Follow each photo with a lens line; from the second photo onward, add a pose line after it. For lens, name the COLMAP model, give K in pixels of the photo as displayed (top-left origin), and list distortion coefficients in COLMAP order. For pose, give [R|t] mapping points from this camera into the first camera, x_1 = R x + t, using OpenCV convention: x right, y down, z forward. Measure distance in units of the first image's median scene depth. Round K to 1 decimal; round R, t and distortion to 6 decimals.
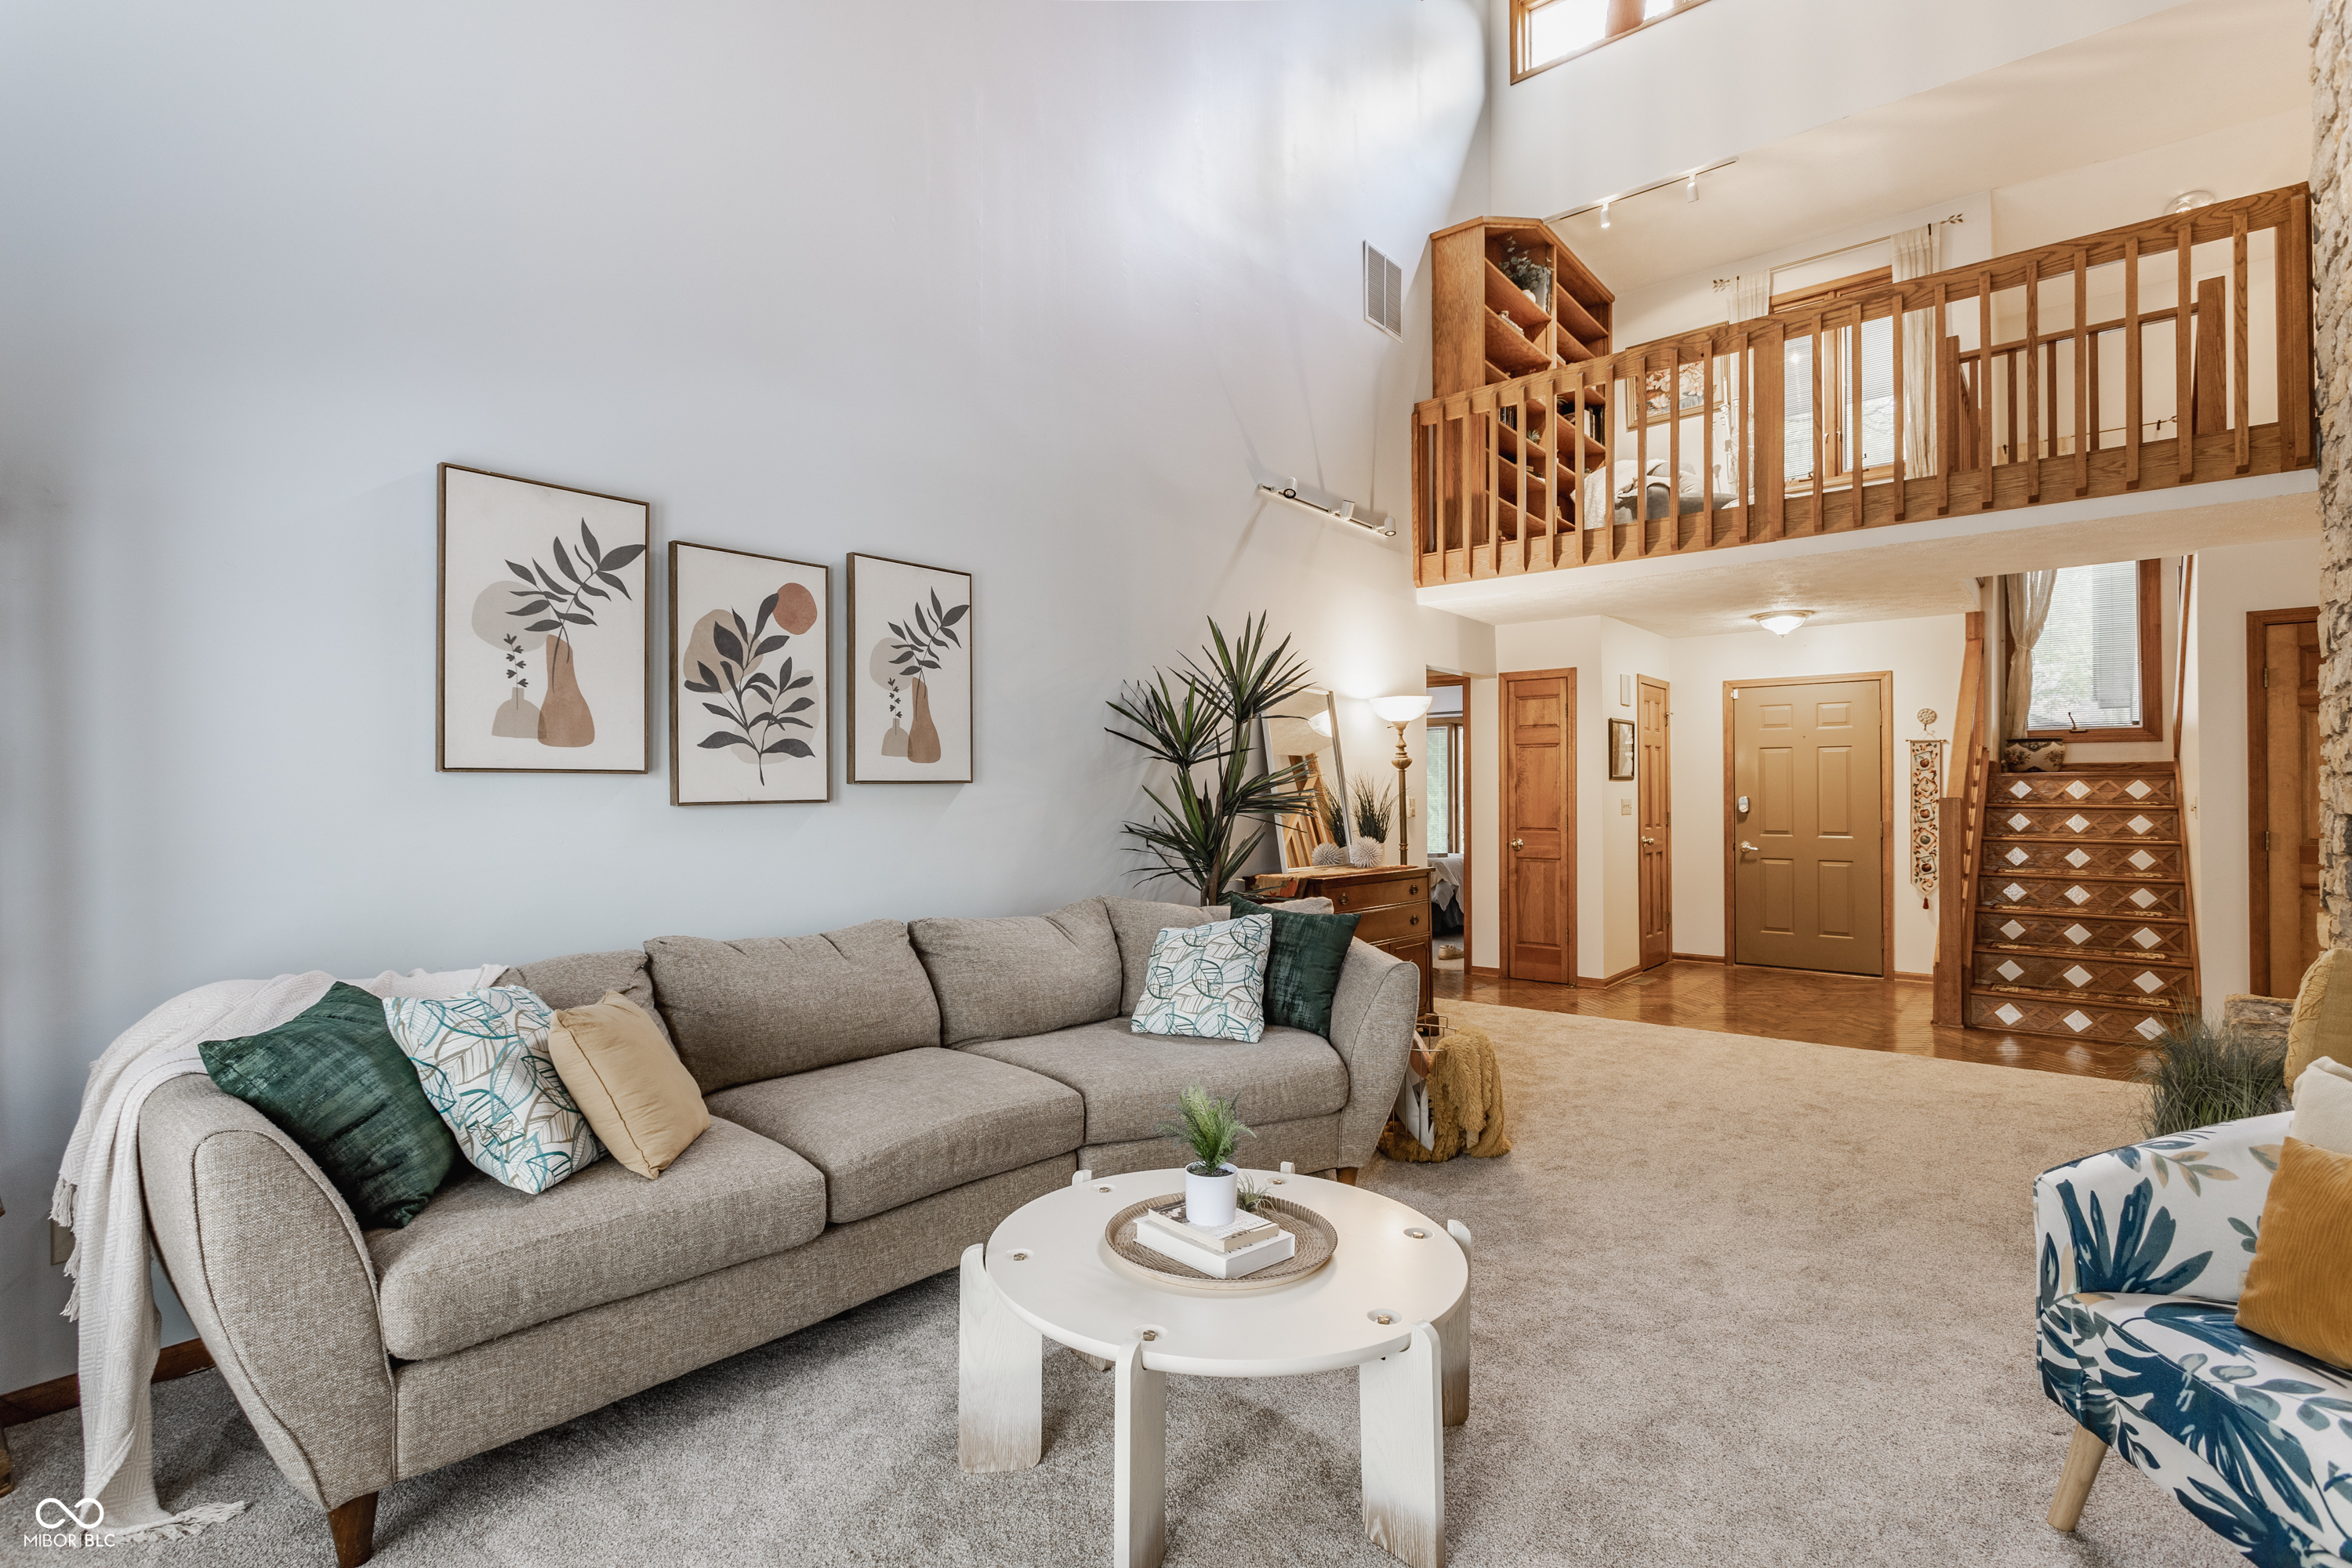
lens RADIAL K [[1100.9, 0, 1173.4], [0, 1100.9, 791.2], [0, 0, 1]] dist [-0.000557, 0.005031]
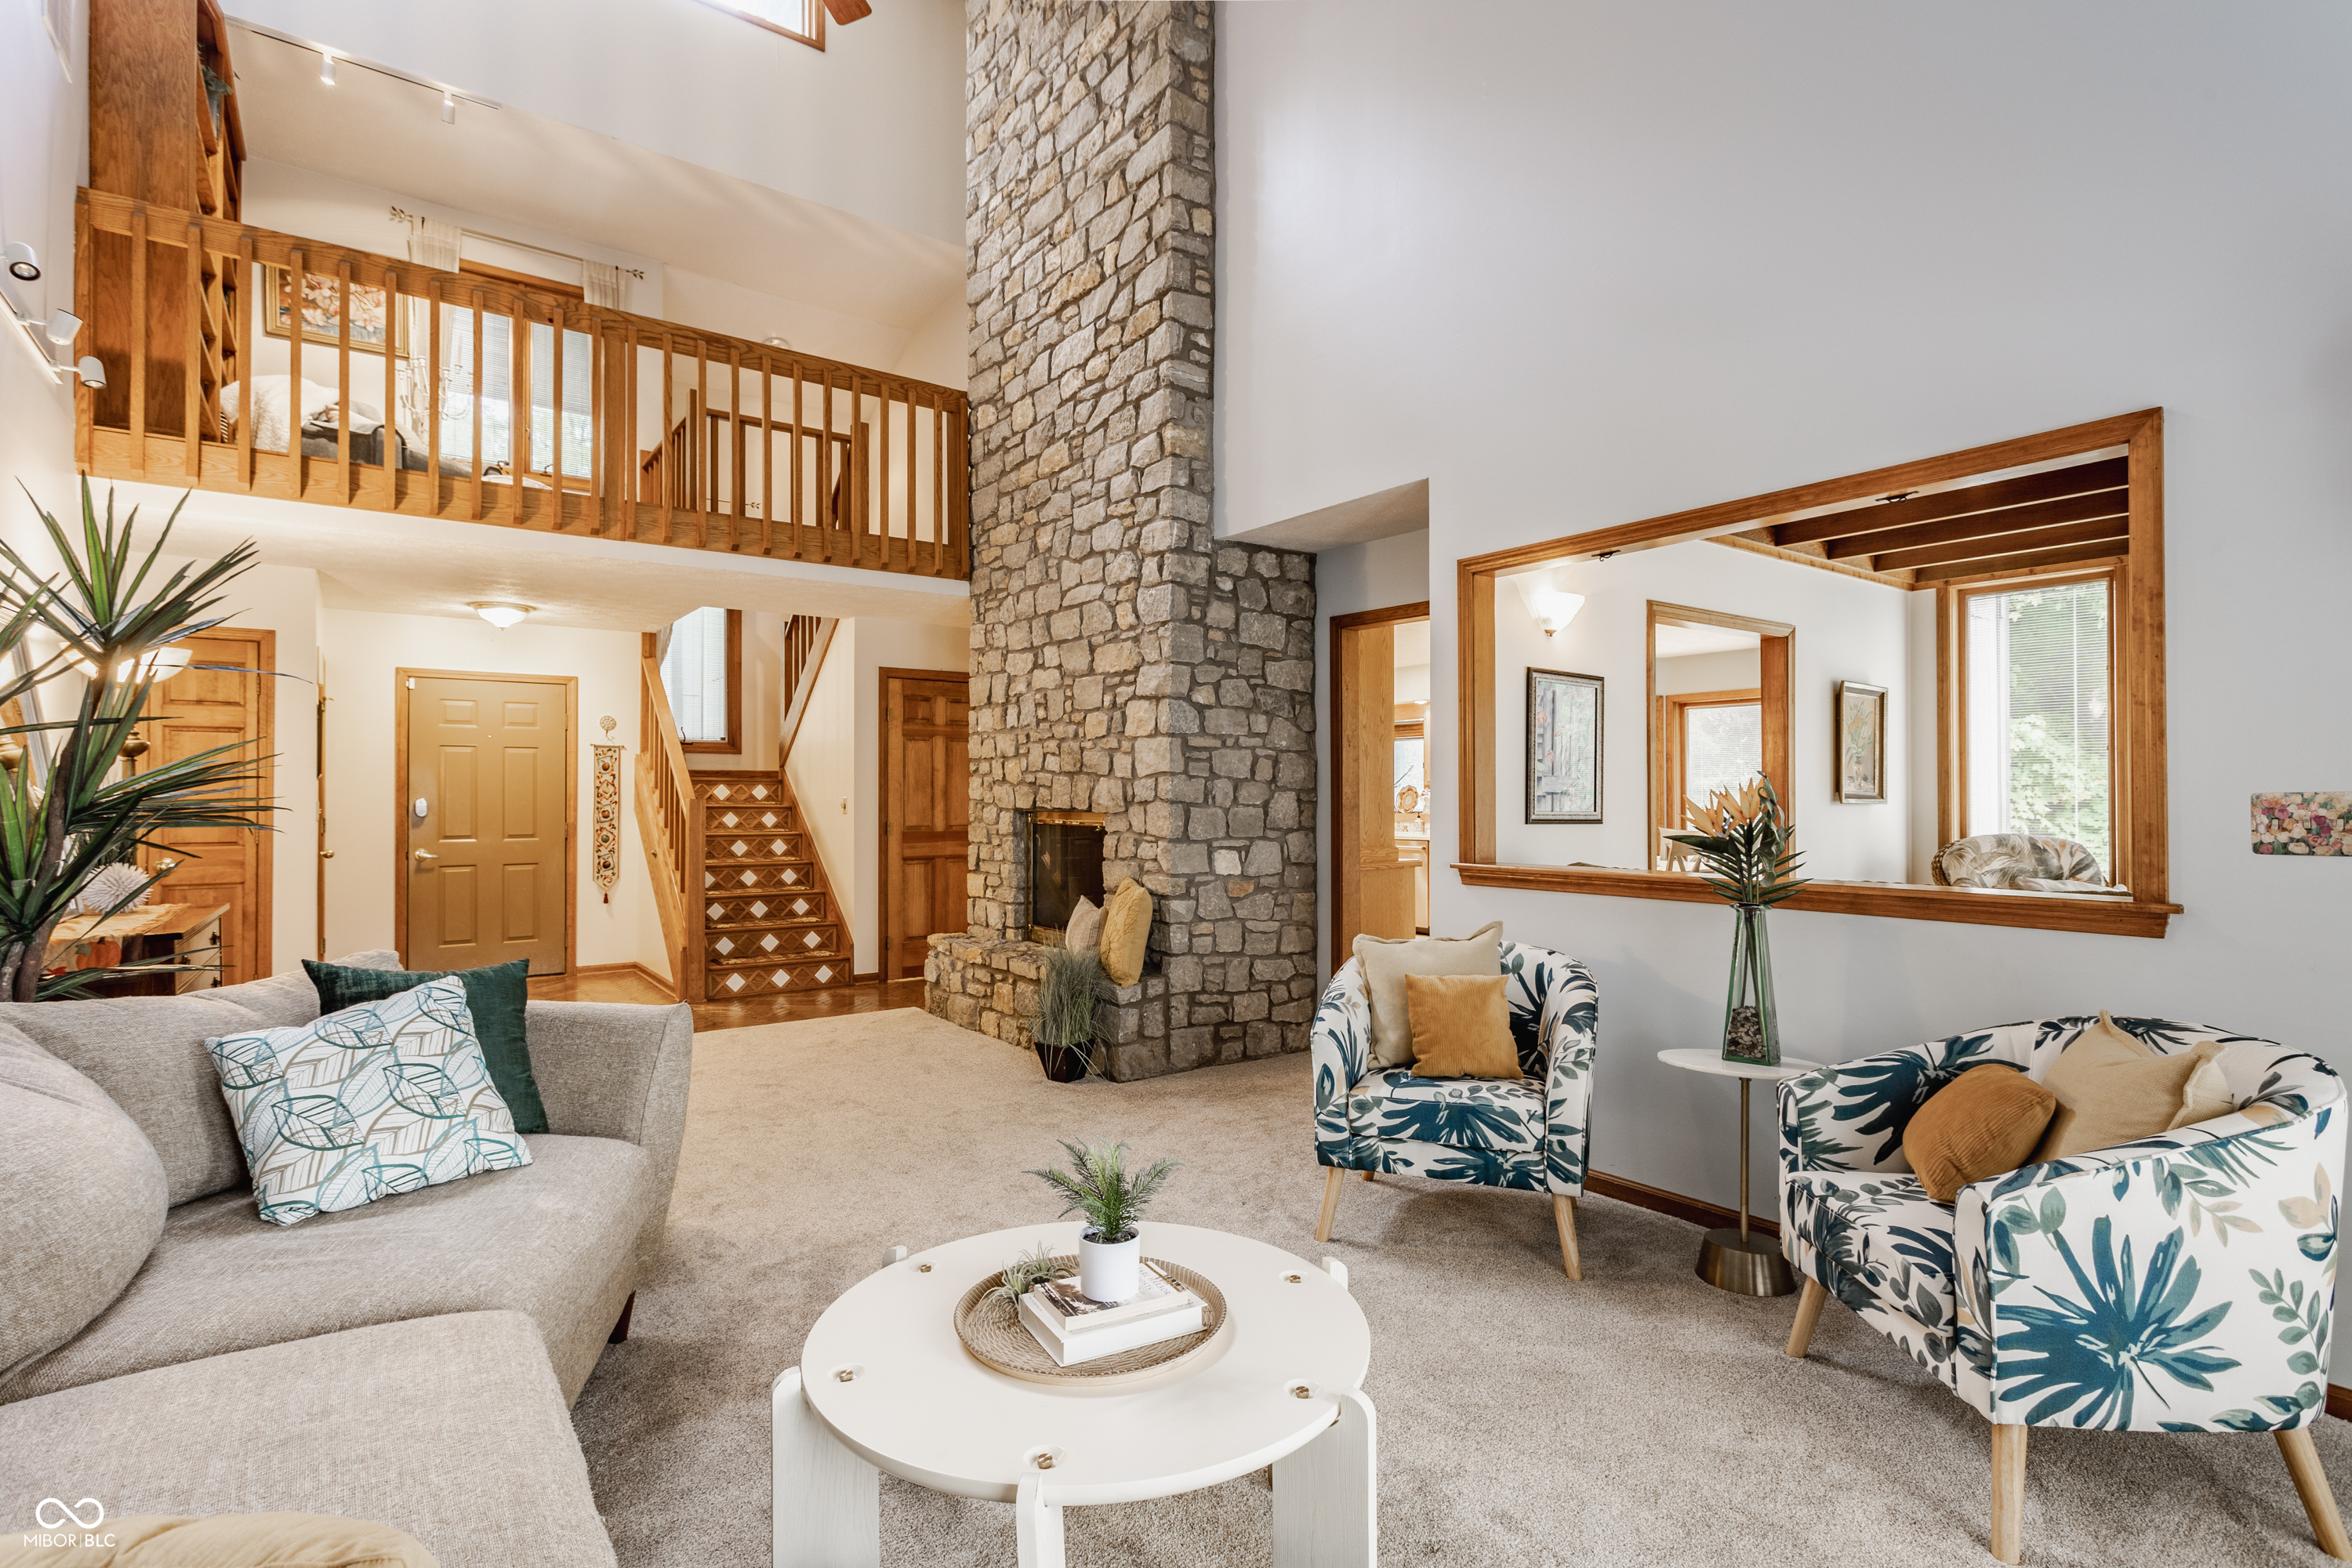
lens RADIAL K [[1100.9, 0, 1171.0], [0, 1100.9, 792.2], [0, 0, 1]] dist [-0.000557, 0.005031]
pose [[0.267660, 0.003574, 0.963507, -0.225417], [-0.002571, 0.999992, -0.002995, 0.001063], [-0.963510, -0.001676, 0.267667, 0.210709]]
